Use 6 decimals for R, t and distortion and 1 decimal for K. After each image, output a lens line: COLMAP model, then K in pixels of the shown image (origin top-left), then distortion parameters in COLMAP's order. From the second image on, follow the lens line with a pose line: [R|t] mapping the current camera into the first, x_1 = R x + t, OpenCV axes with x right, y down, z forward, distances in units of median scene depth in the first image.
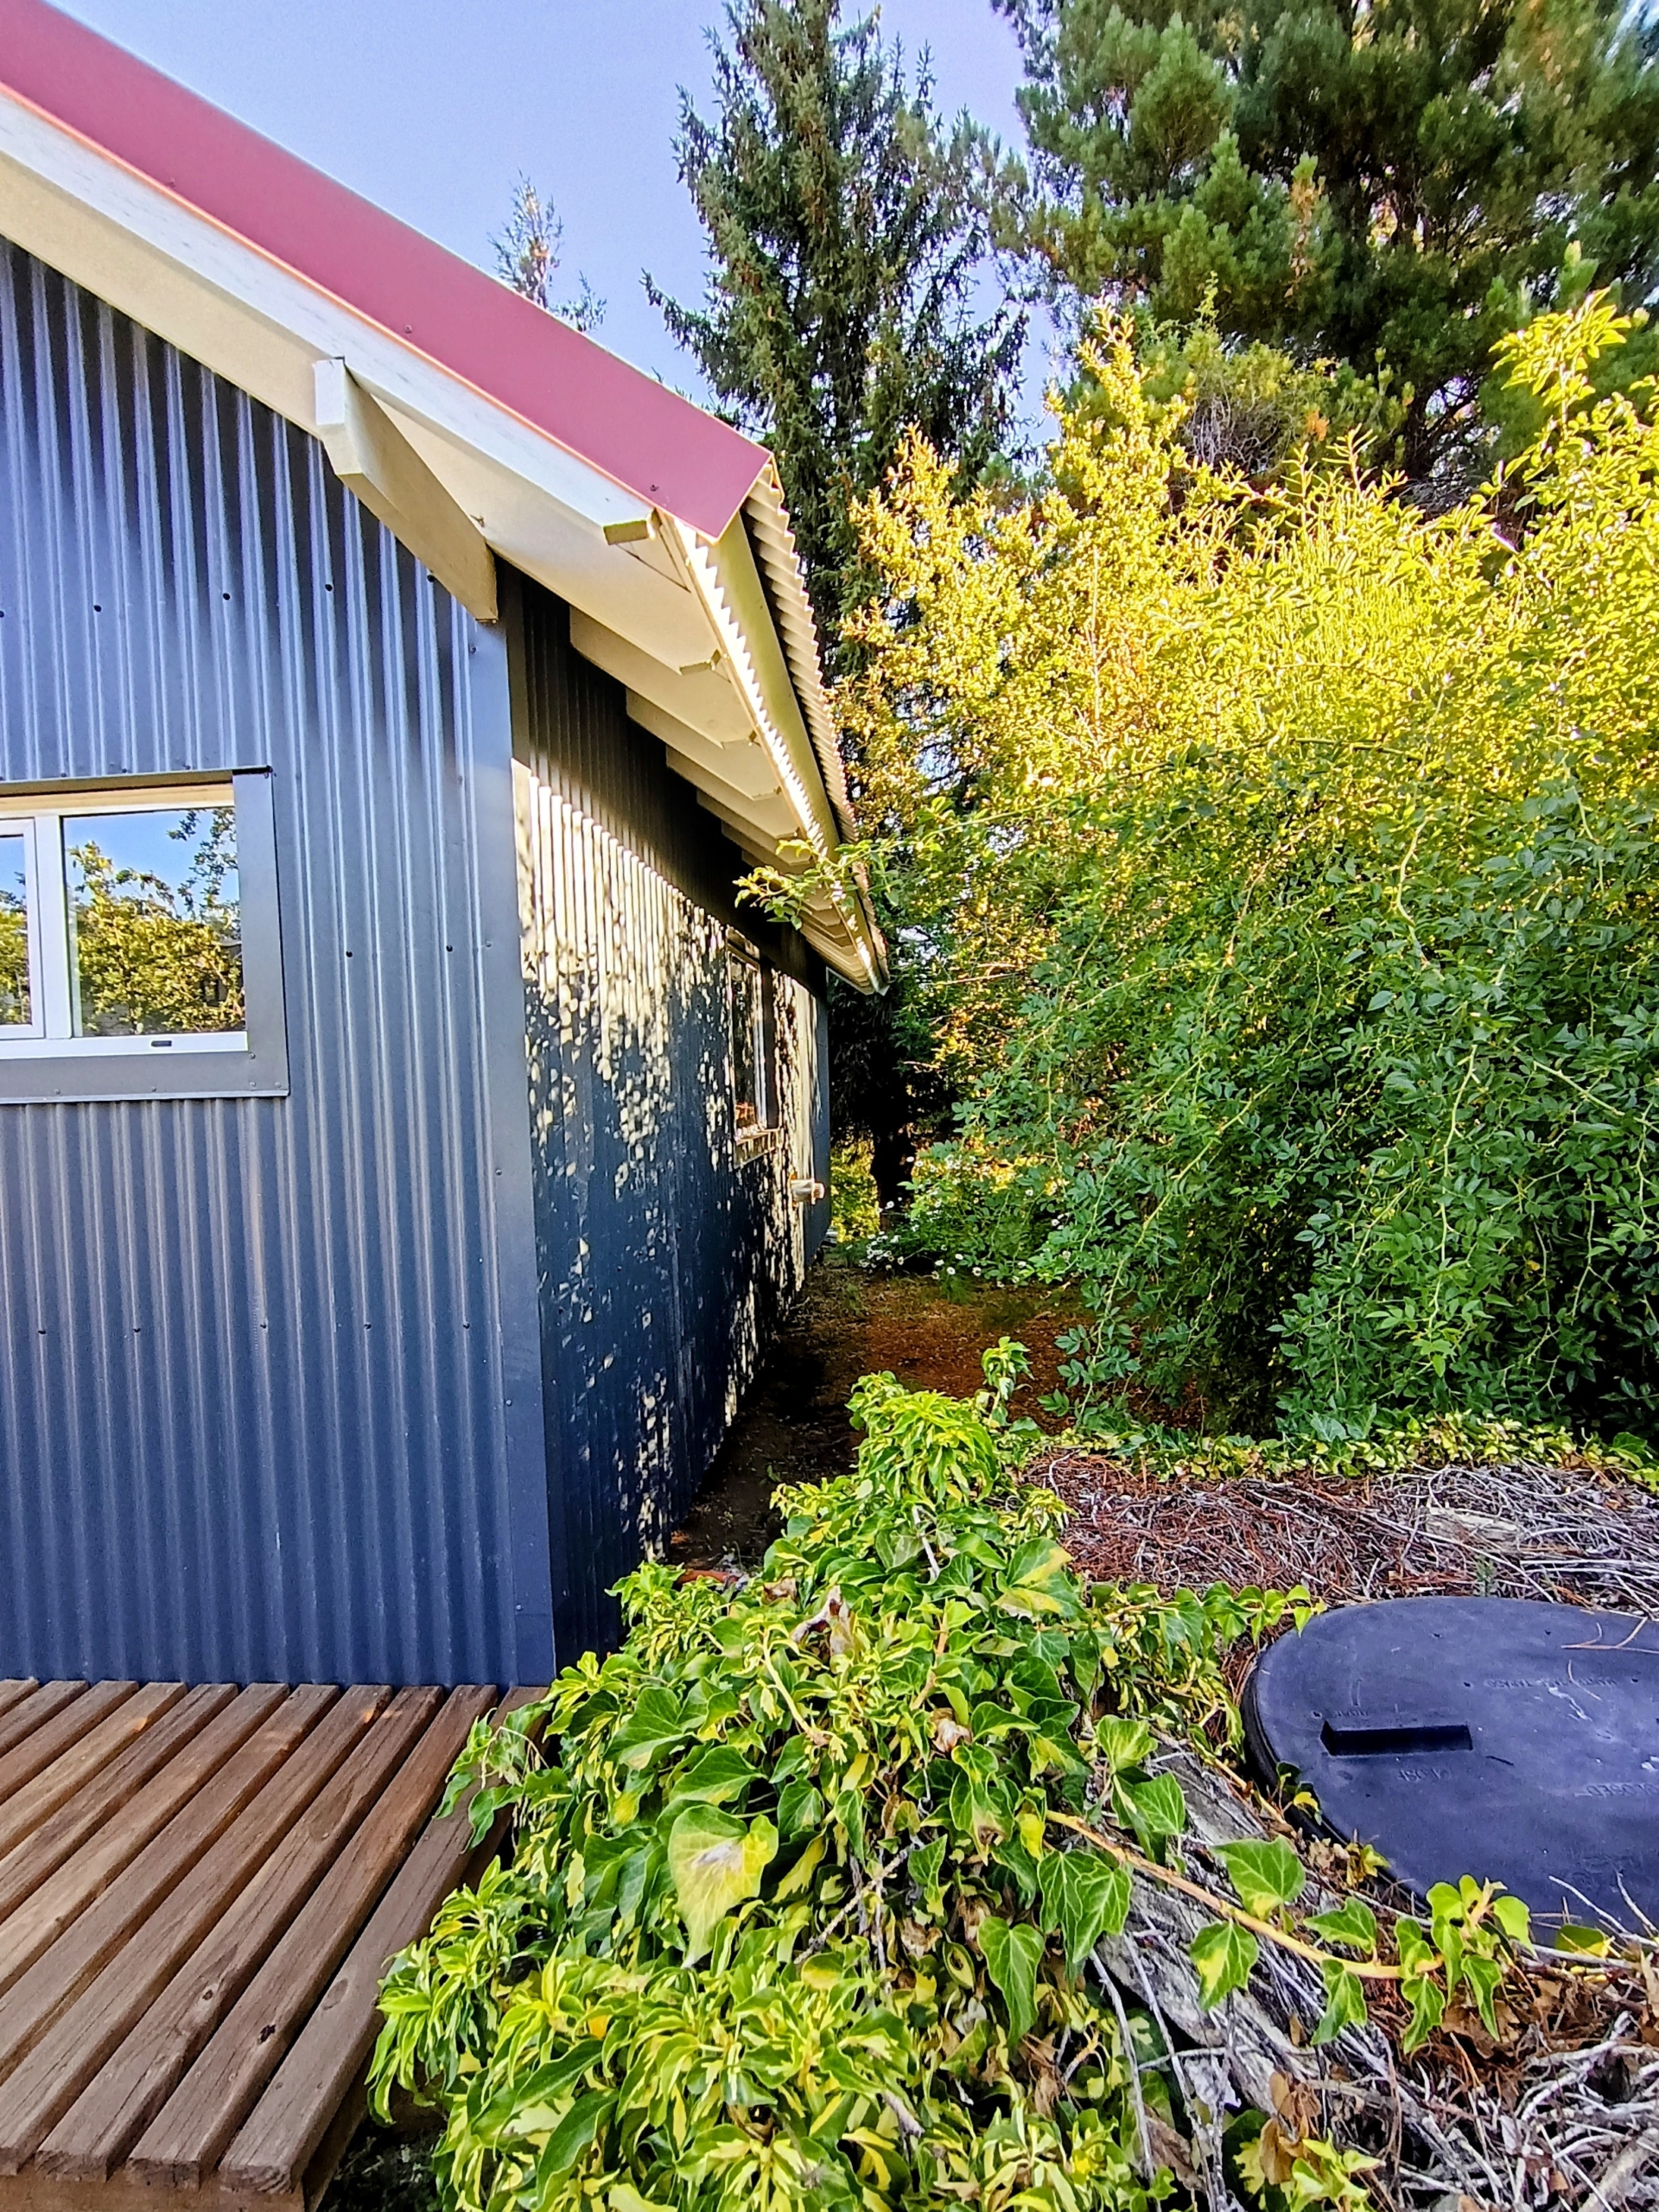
lens RADIAL K [[1044.9, 0, 830.6], [0, 1044.9, 1103.8], [0, 0, 1]] dist [0.001539, -0.000604]
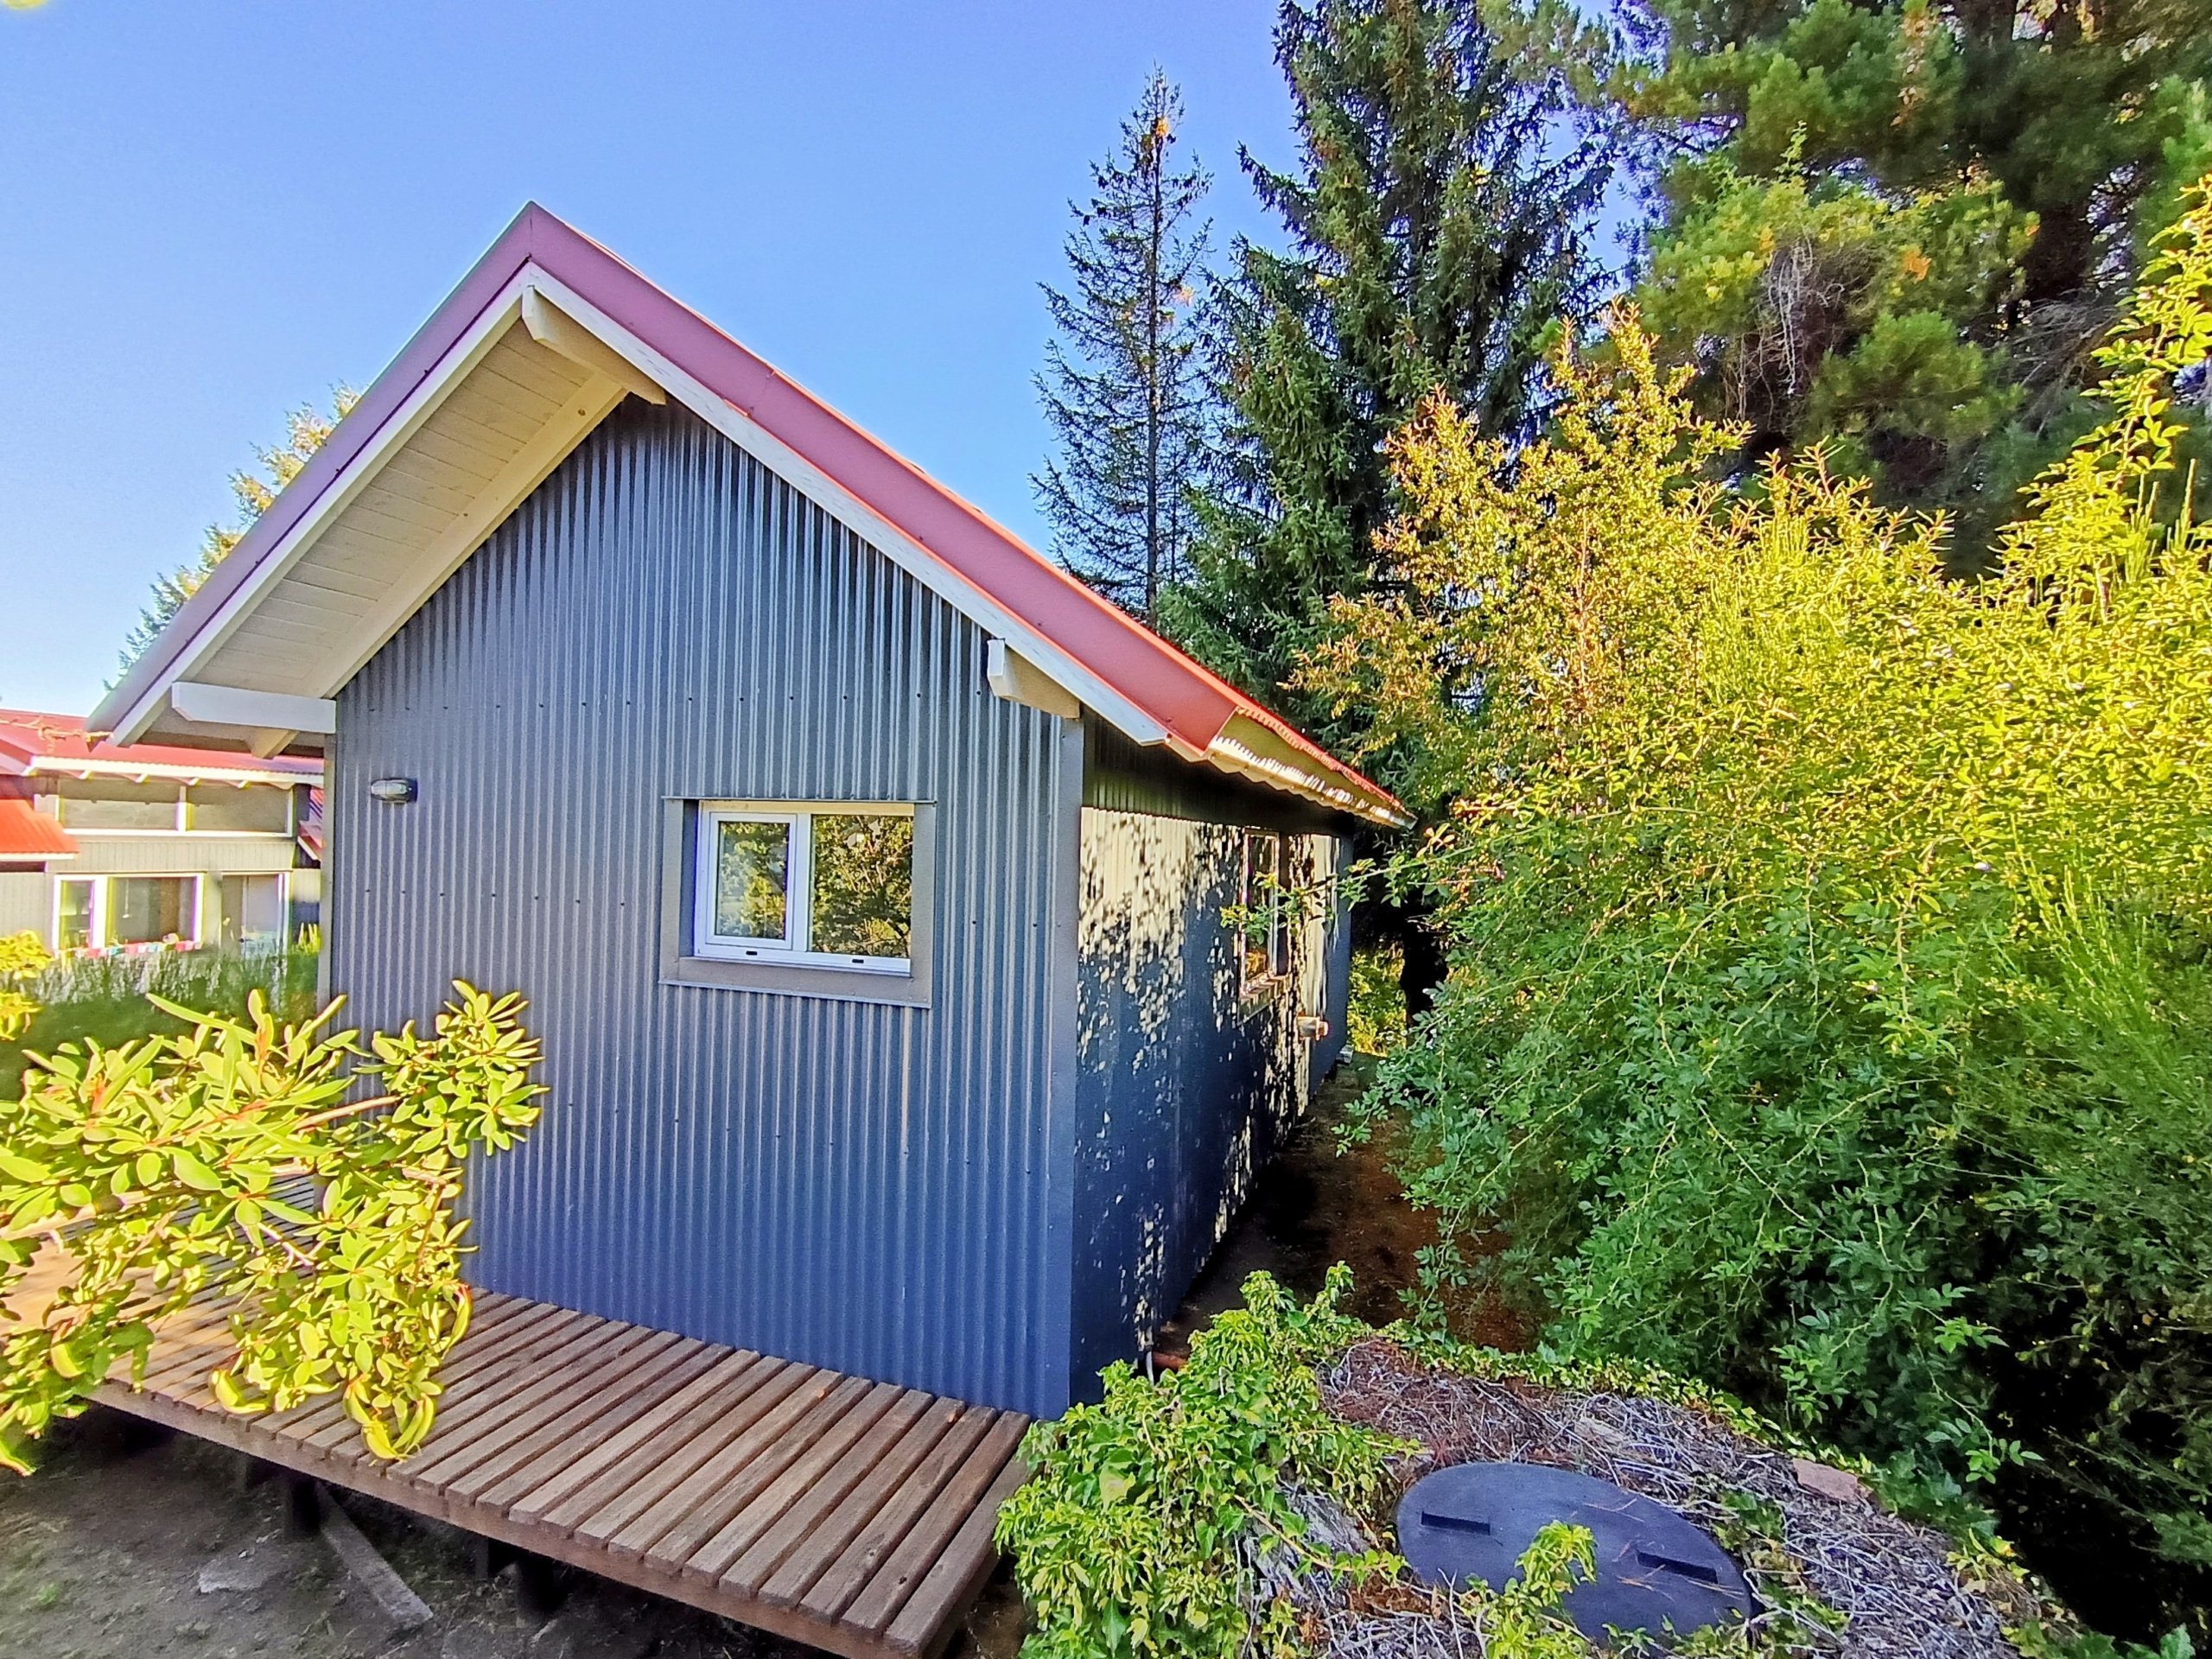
lens RADIAL K [[1044.9, 0, 1104.0], [0, 1044.9, 830.7], [0, 0, 1]] dist [0.001539, -0.000604]
pose [[0.964140, 0.057827, -0.259016, 0.091381], [-0.068222, 0.997179, -0.031315, -0.177551], [0.256475, 0.047863, 0.965365, -0.339834]]
